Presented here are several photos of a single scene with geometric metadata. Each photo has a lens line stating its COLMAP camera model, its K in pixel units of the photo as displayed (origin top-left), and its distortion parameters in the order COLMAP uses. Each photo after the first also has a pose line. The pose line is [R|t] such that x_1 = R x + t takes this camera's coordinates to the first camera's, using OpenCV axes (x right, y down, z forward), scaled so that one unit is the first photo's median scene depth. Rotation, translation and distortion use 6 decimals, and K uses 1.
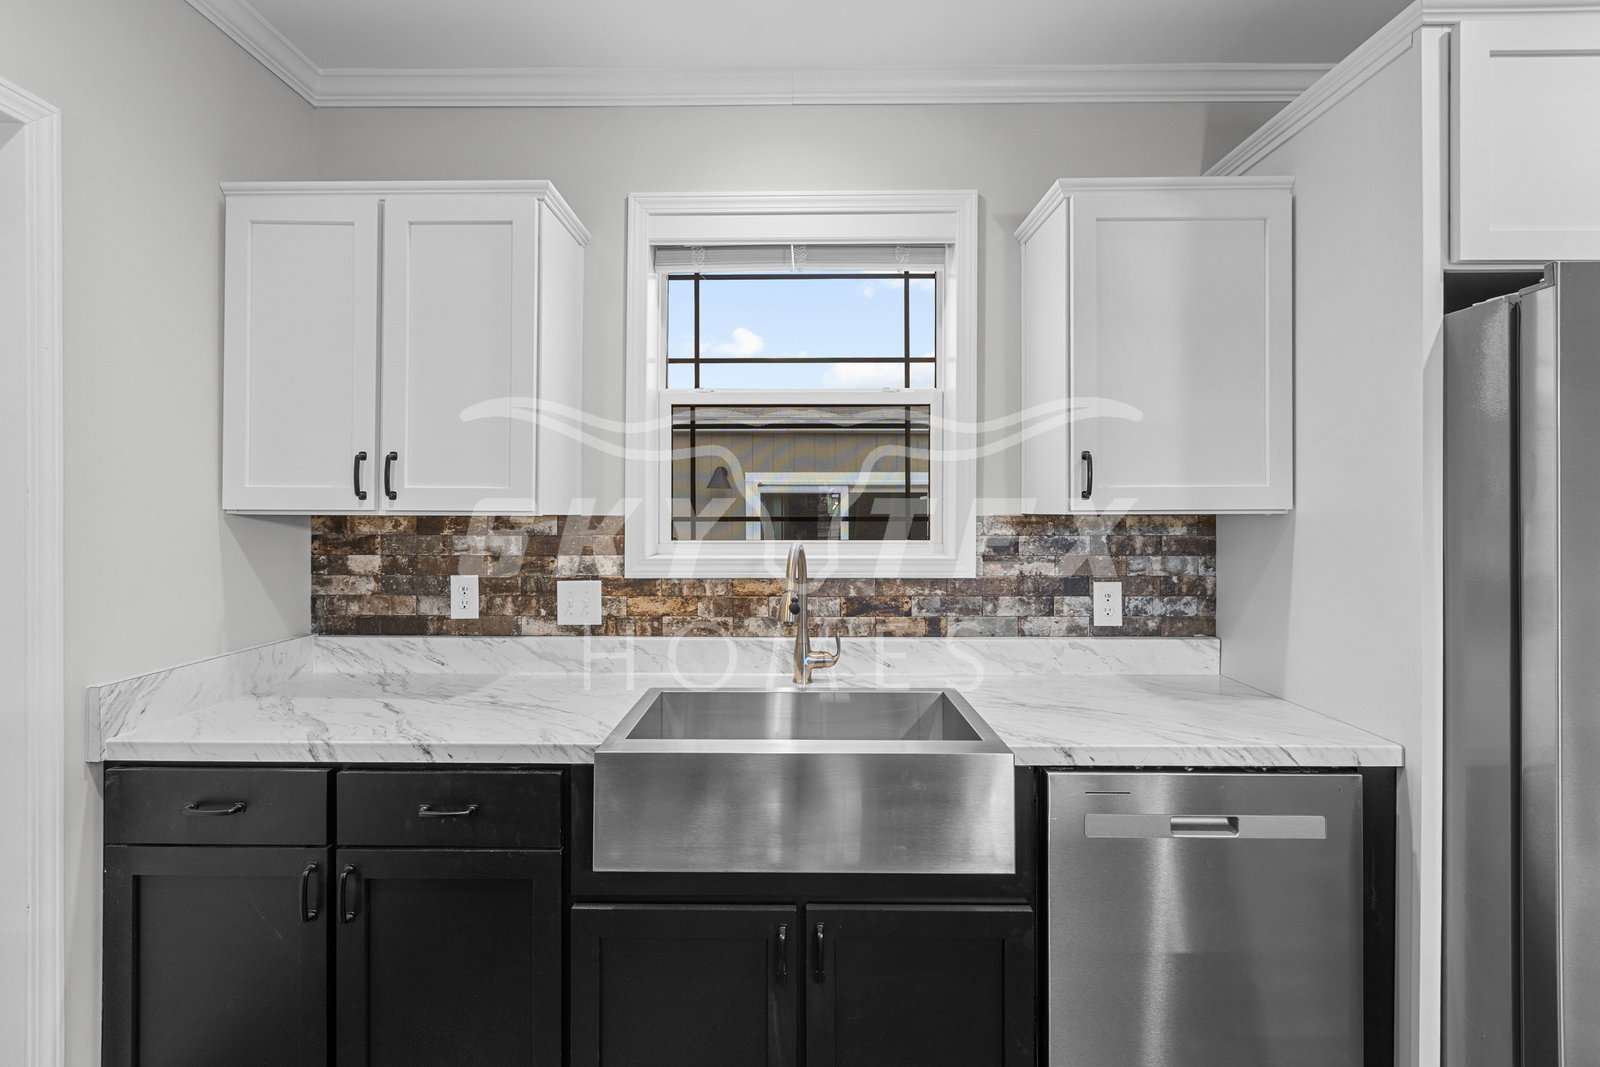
lens RADIAL K [[712.9, 0, 797.5], [0, 712.9, 514.2], [0, 0, 1]] dist [-0.000387, -0.000147]
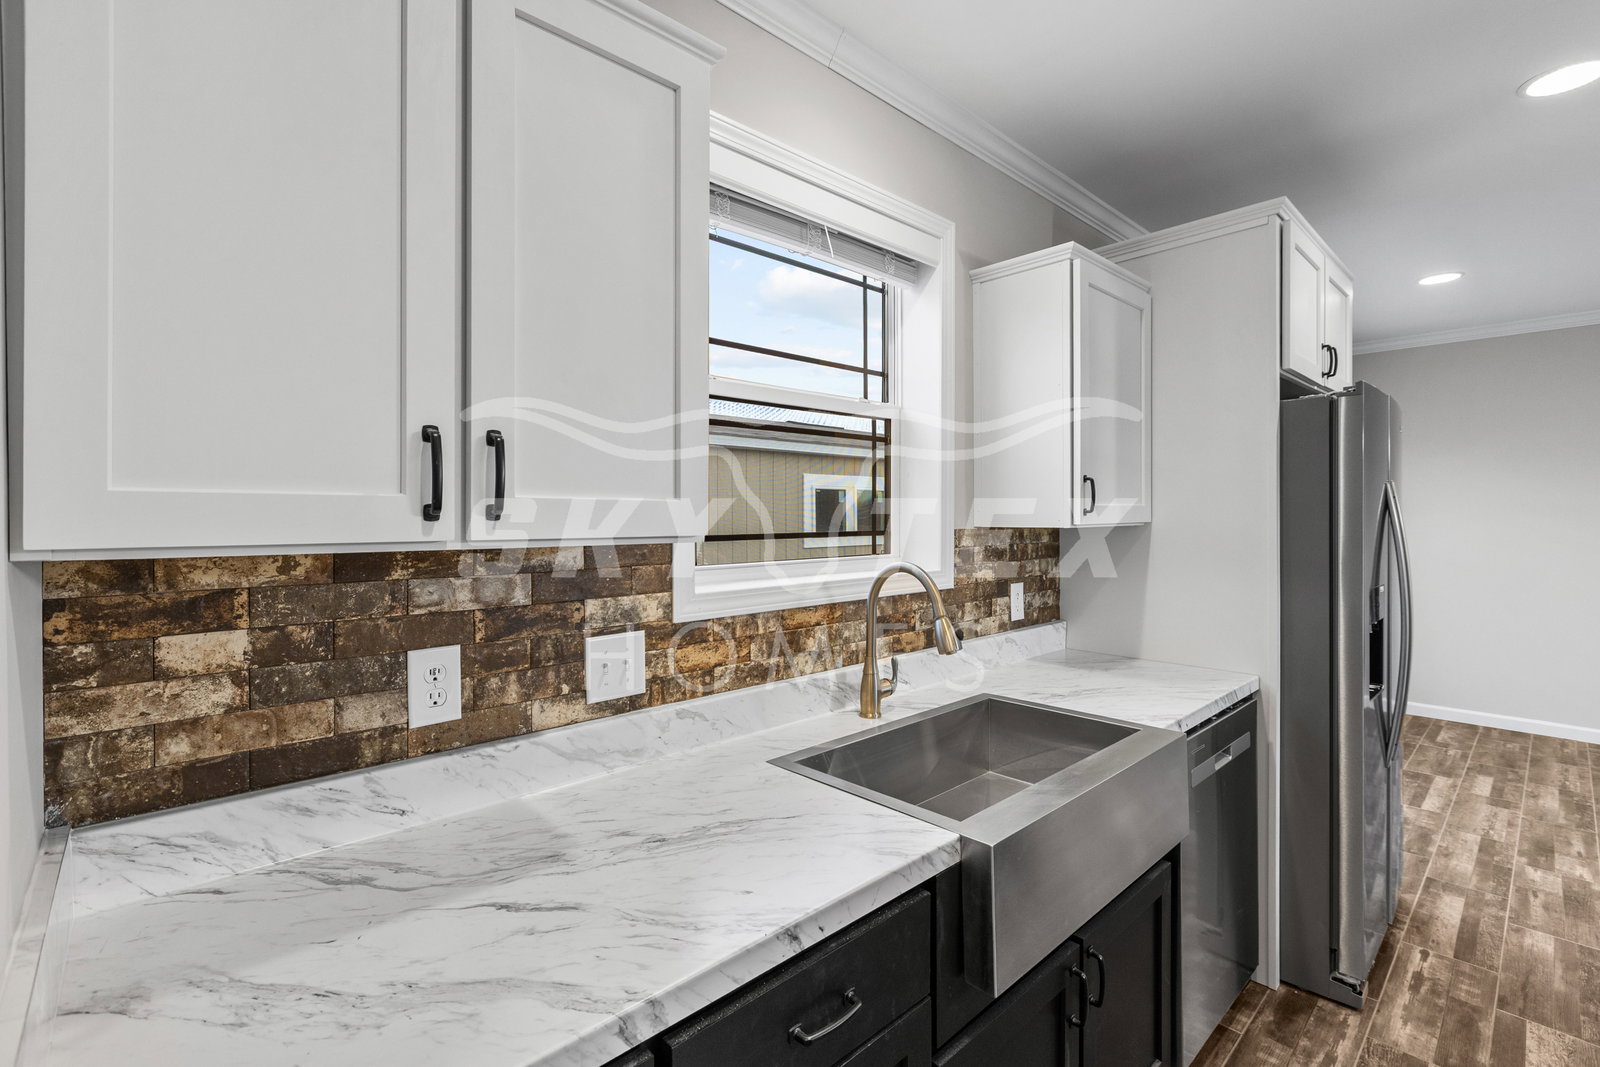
lens RADIAL K [[712.9, 0, 797.5], [0, 712.9, 514.2], [0, 0, 1]] dist [-0.000387, -0.000147]
pose [[0.730747, -0.002664, 0.682643, -0.644420], [0.005033, 0.999986, -0.001485, -0.019773], [-0.682630, 0.004521, 0.730750, 0.379666]]
